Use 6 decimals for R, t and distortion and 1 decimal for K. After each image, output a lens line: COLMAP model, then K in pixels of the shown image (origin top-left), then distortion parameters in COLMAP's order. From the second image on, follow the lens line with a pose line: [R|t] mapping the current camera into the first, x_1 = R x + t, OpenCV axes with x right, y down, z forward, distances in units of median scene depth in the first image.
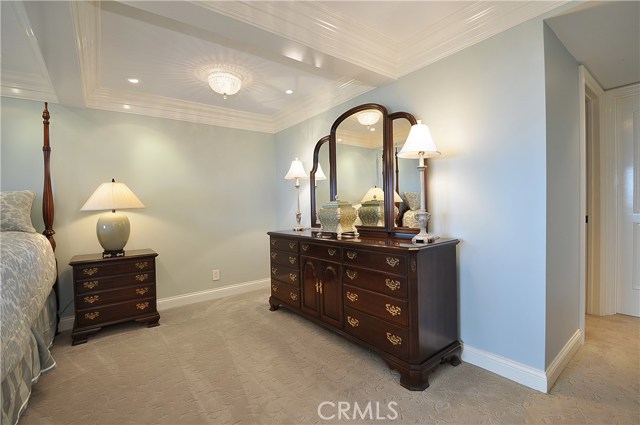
lens RADIAL K [[289.9, 0, 321.0], [0, 289.9, 220.3], [0, 0, 1]] dist [-0.031054, -0.000064]
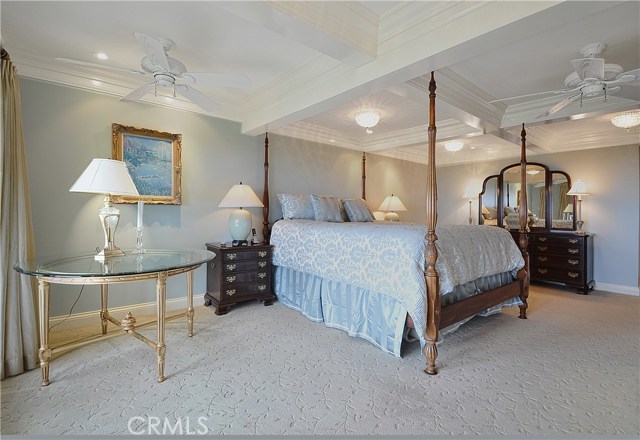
lens RADIAL K [[310.2, 0, 320.0], [0, 310.2, 220.0], [0, 0, 1]] dist [-0.000430, -0.000412]
pose [[0.998738, 0.047957, 0.014936, -0.998073], [-0.047627, 0.998629, -0.021699, 0.069960], [-0.015956, 0.020961, 0.999653, -0.813908]]
